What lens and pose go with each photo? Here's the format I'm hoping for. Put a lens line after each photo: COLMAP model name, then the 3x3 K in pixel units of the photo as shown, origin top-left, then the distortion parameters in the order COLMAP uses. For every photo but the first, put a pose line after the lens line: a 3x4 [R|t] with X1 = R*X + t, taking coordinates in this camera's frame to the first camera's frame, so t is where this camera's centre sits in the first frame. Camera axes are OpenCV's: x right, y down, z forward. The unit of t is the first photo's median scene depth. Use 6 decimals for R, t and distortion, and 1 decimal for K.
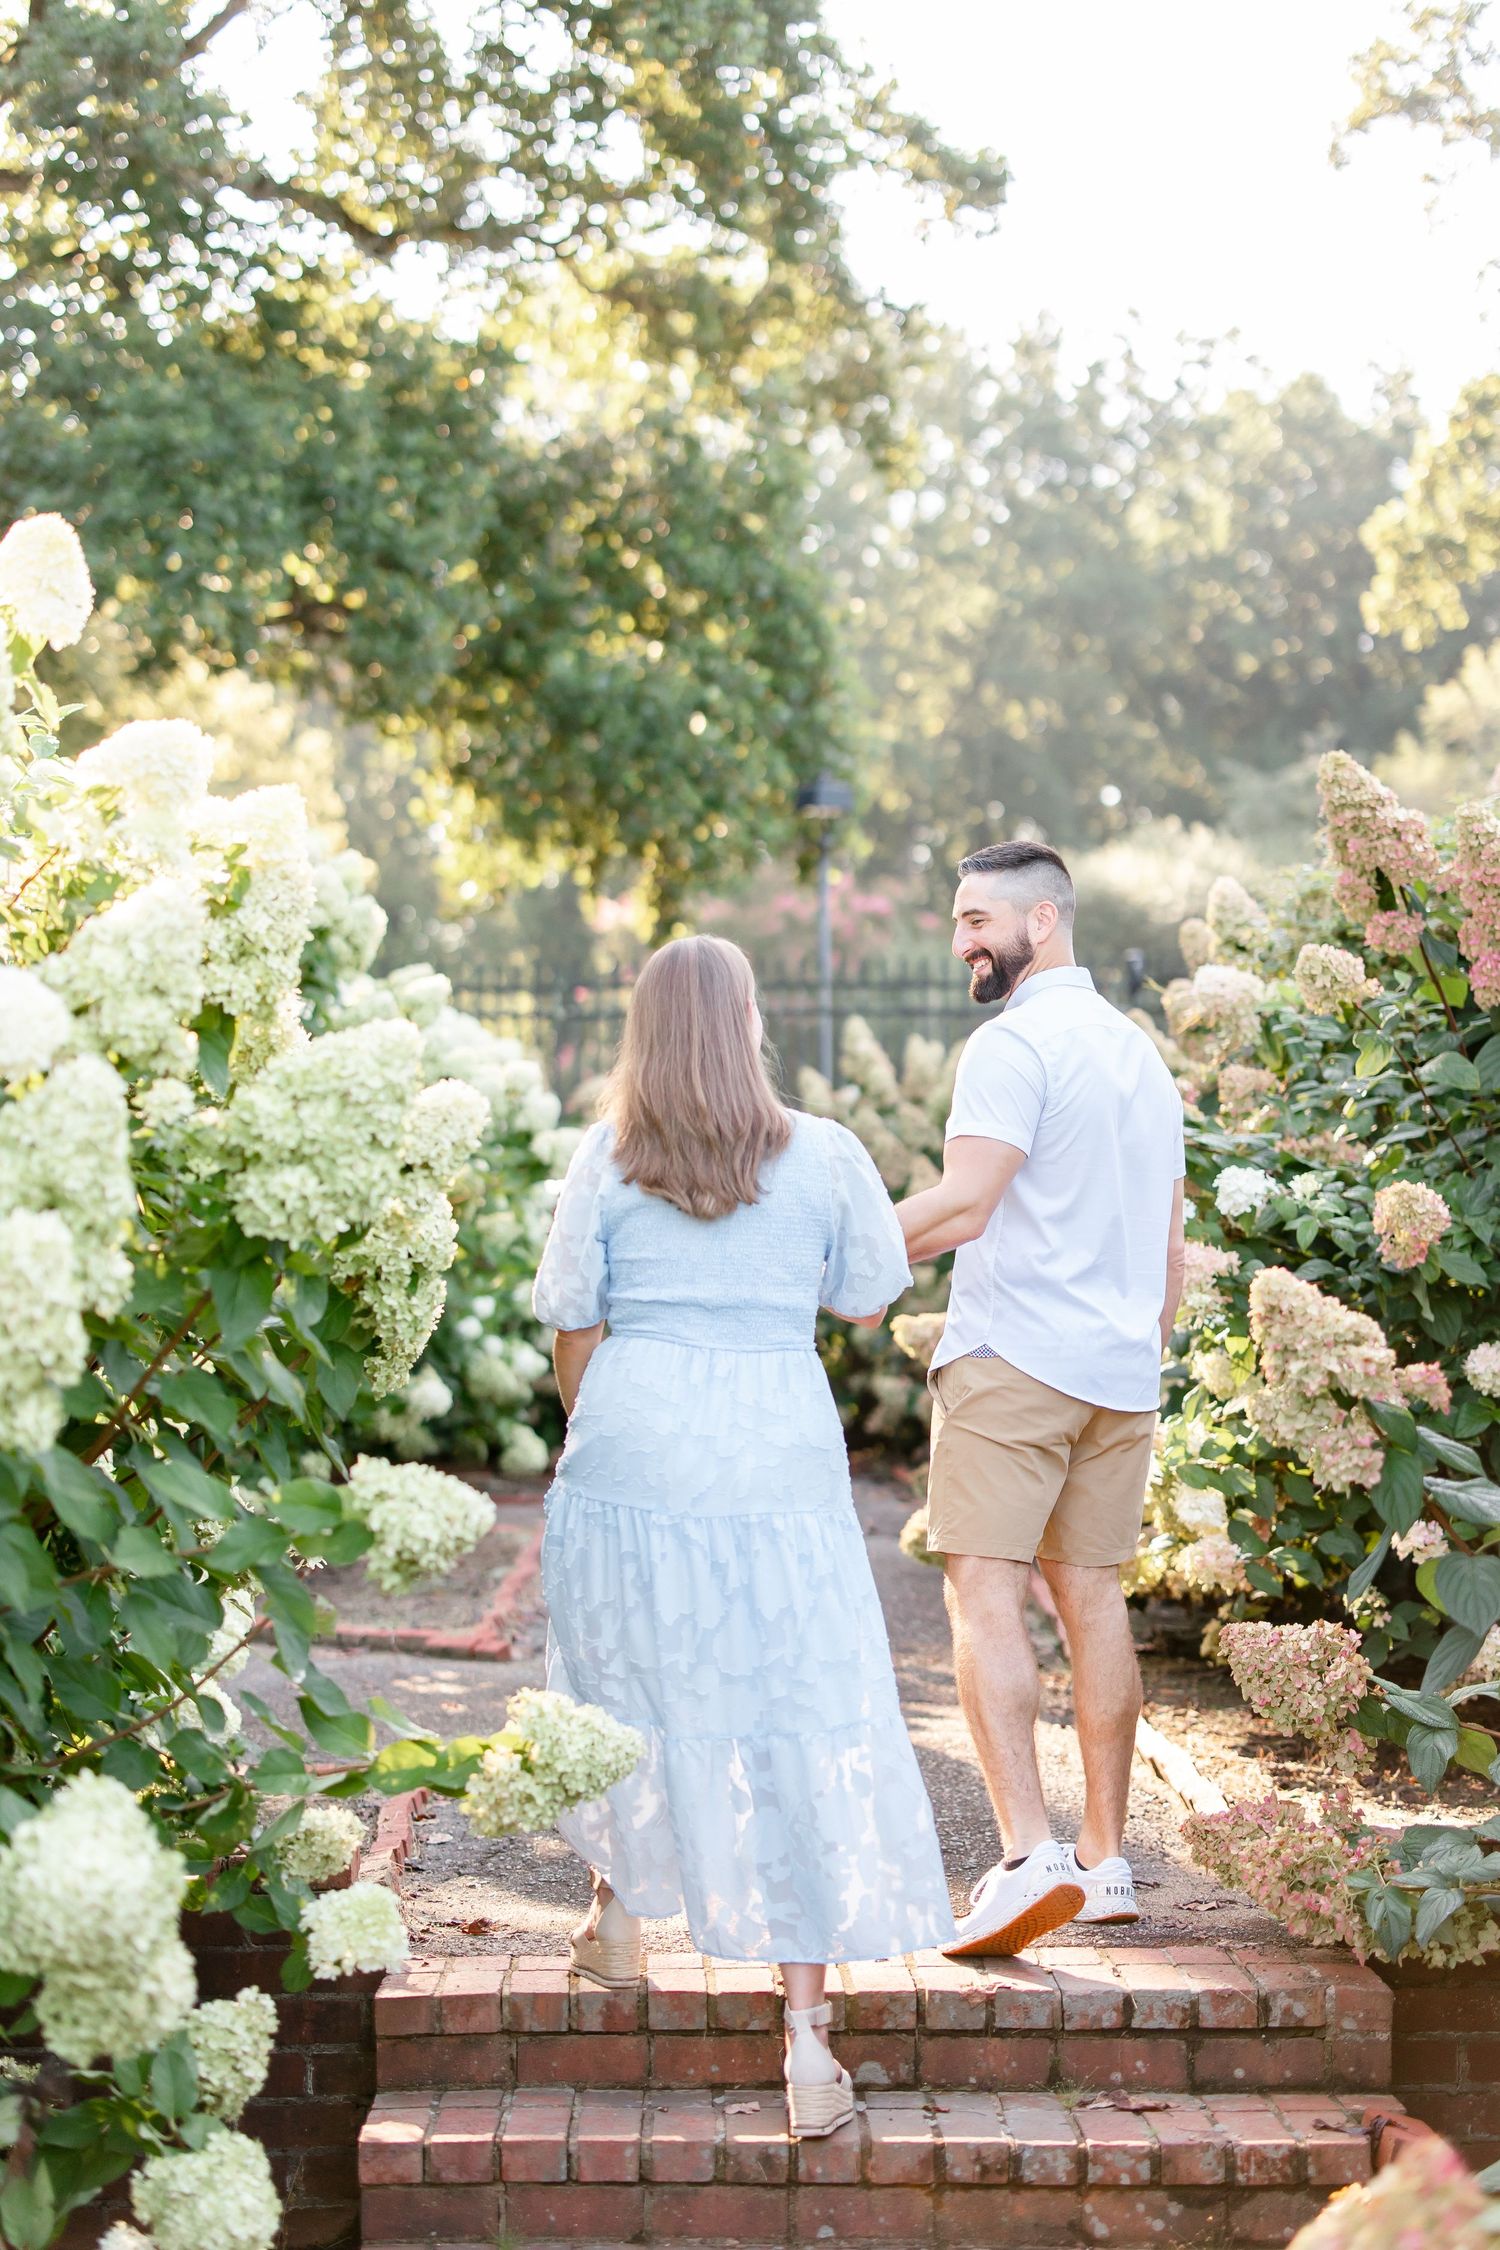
lens RADIAL K [[3276.4, 0, 750.1], [0, 3276.4, 1155.9], [0, 0, 1]] dist [0.016228, -0.043684]
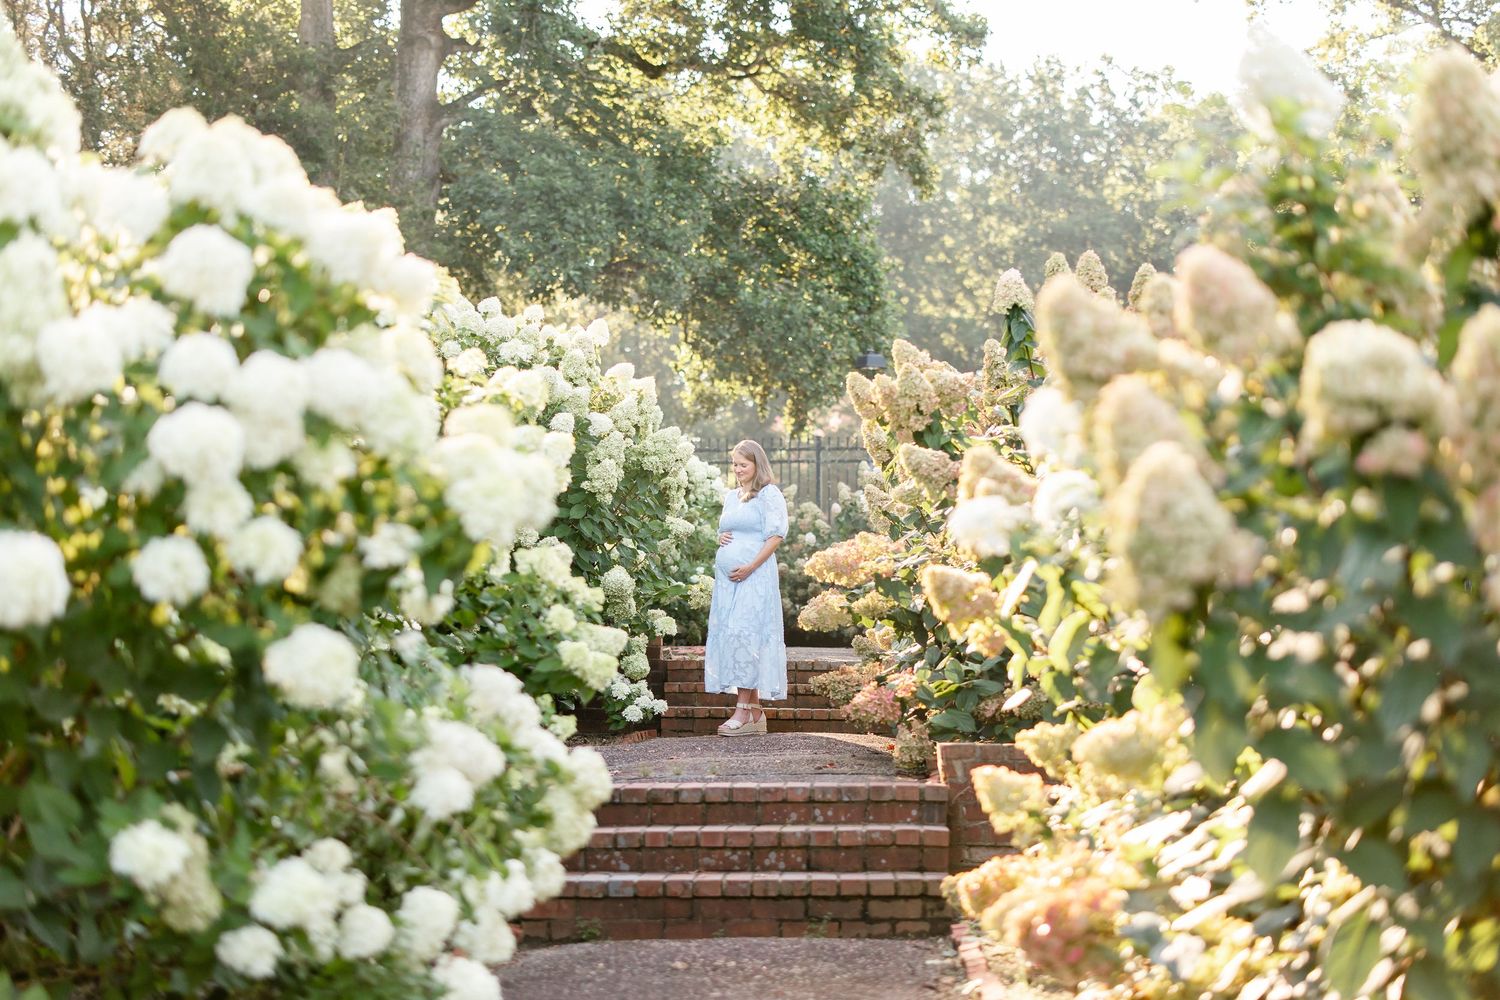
lens RADIAL K [[2256.0, 0, 750.0], [0, 2256.0, 500.0], [0, 0, 1]] dist [0.012484, 0.065693]
pose [[0.997950, 0.002782, -0.063932, 0.027371], [-0.005442, 0.999125, -0.041468, 0.026218], [0.063761, 0.041731, 0.997092, -0.293857]]
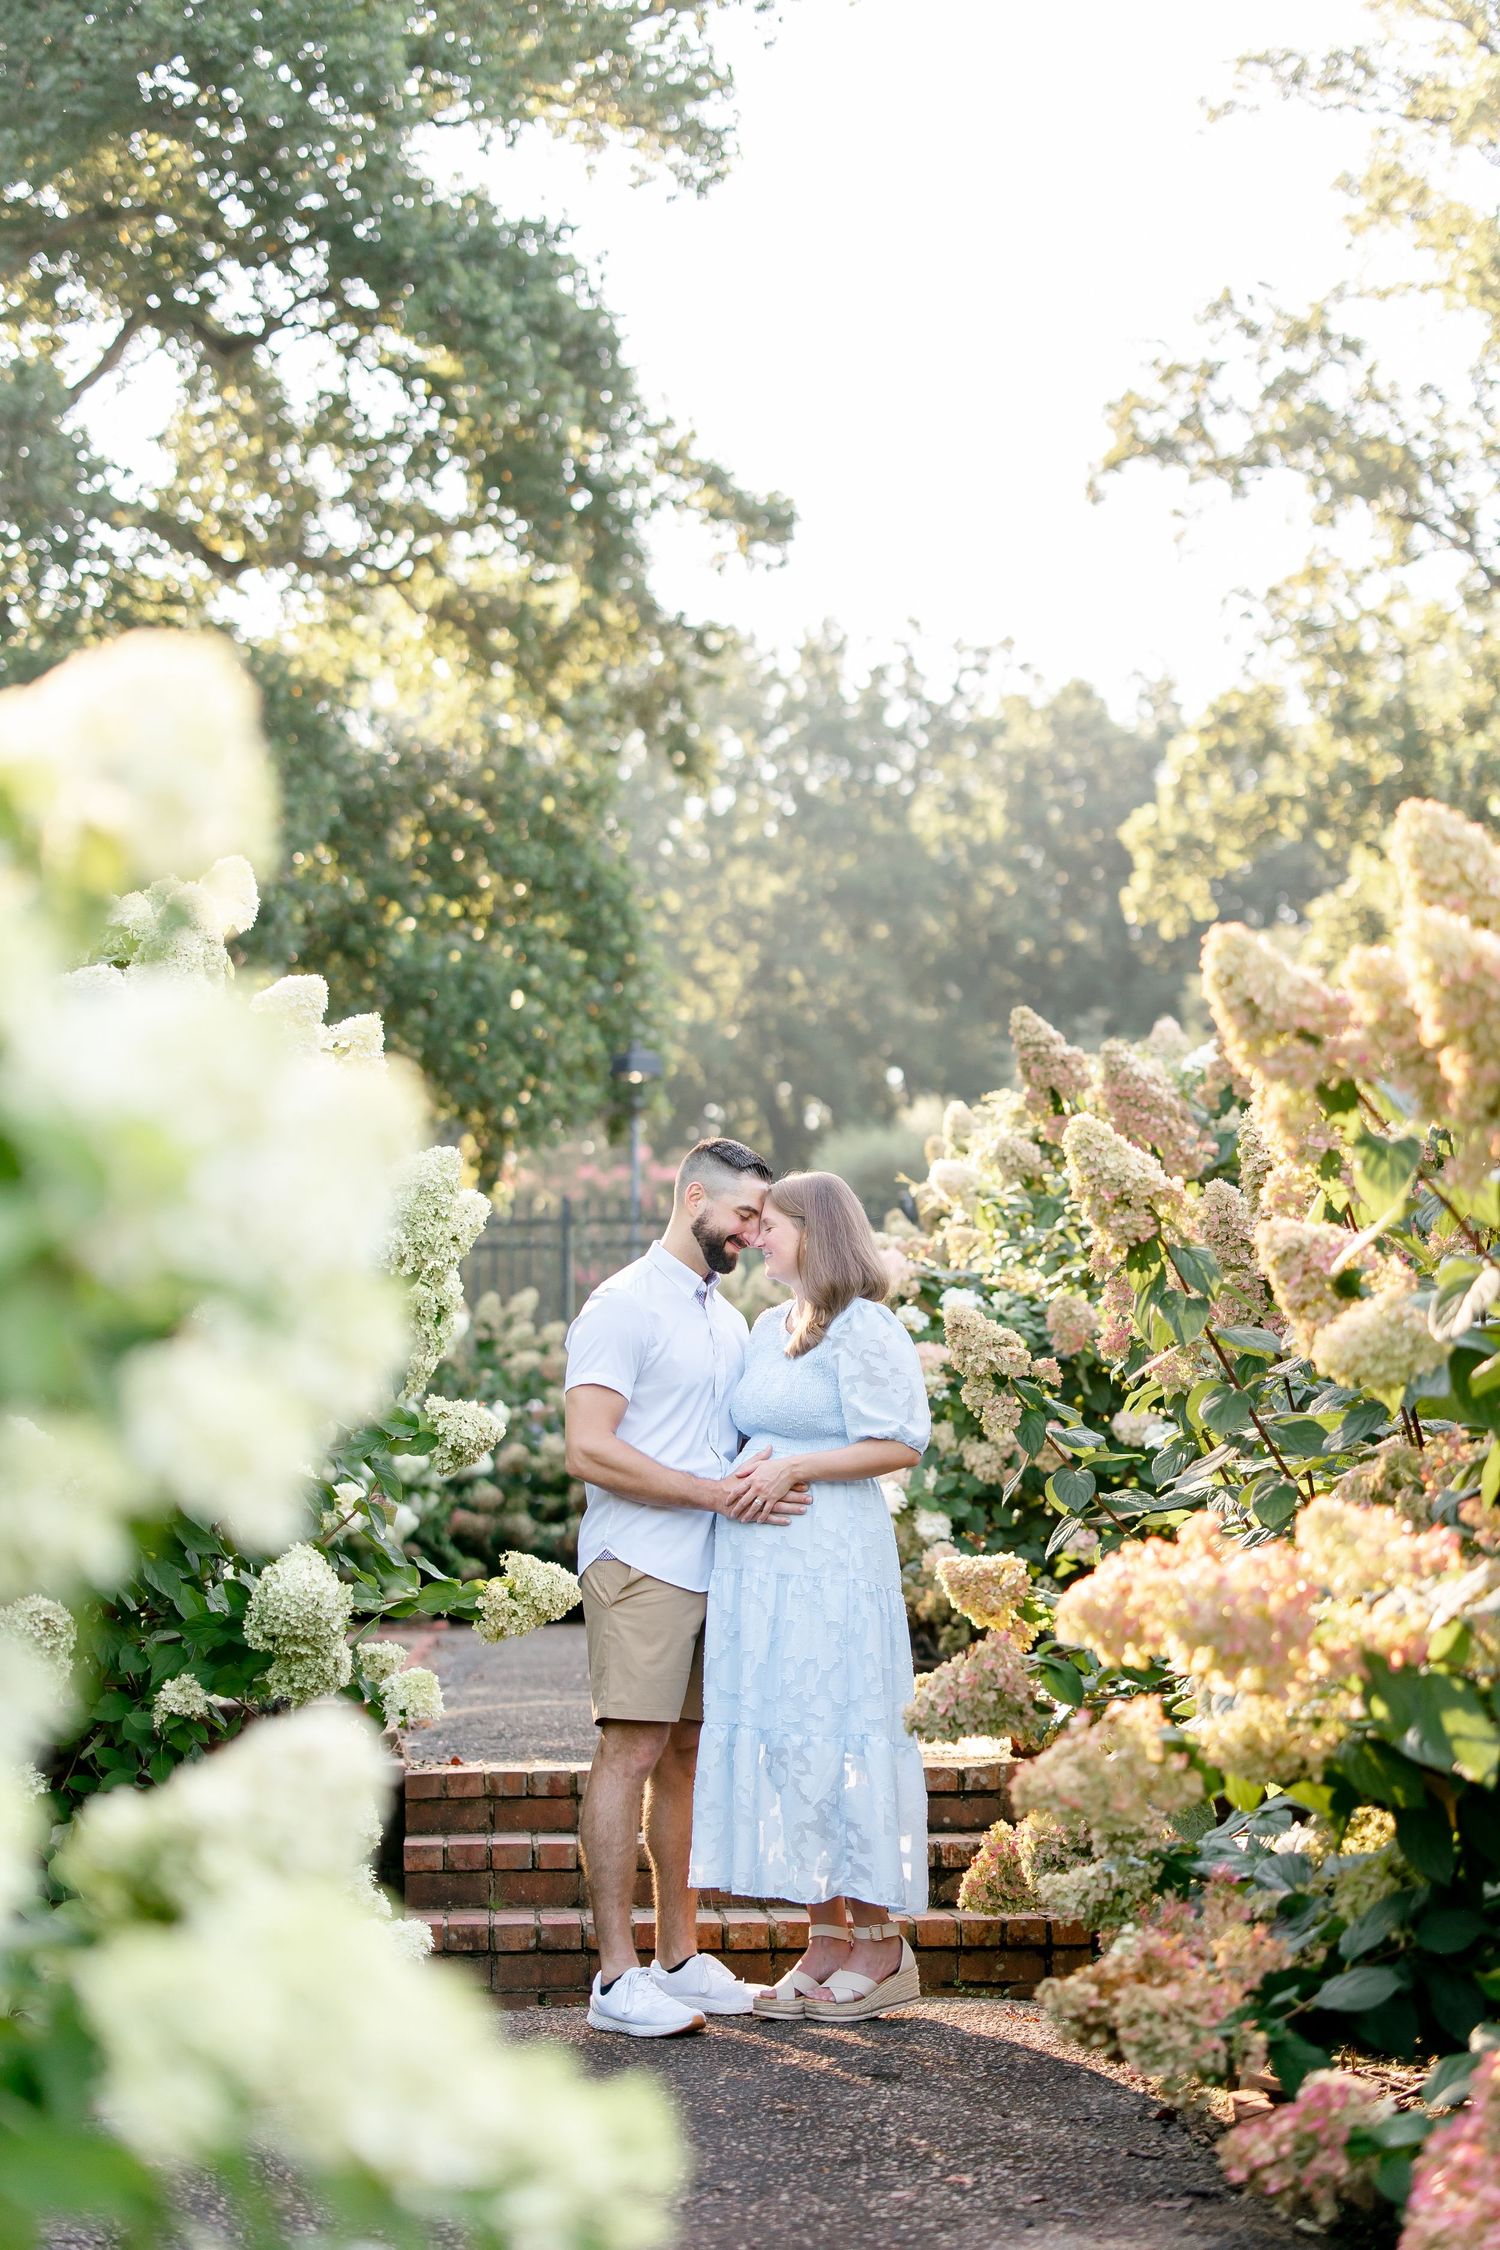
lens RADIAL K [[3309.0, 0, 750.0], [0, 3309.0, 1125.0], [0, 0, 1]] dist [-0.003643, 0.175226]
pose [[0.997943, 0.003488, 0.064010, -0.007928], [0.002646, 0.995426, -0.095496, 0.014986], [-0.064051, 0.095469, 0.993370, -0.097799]]
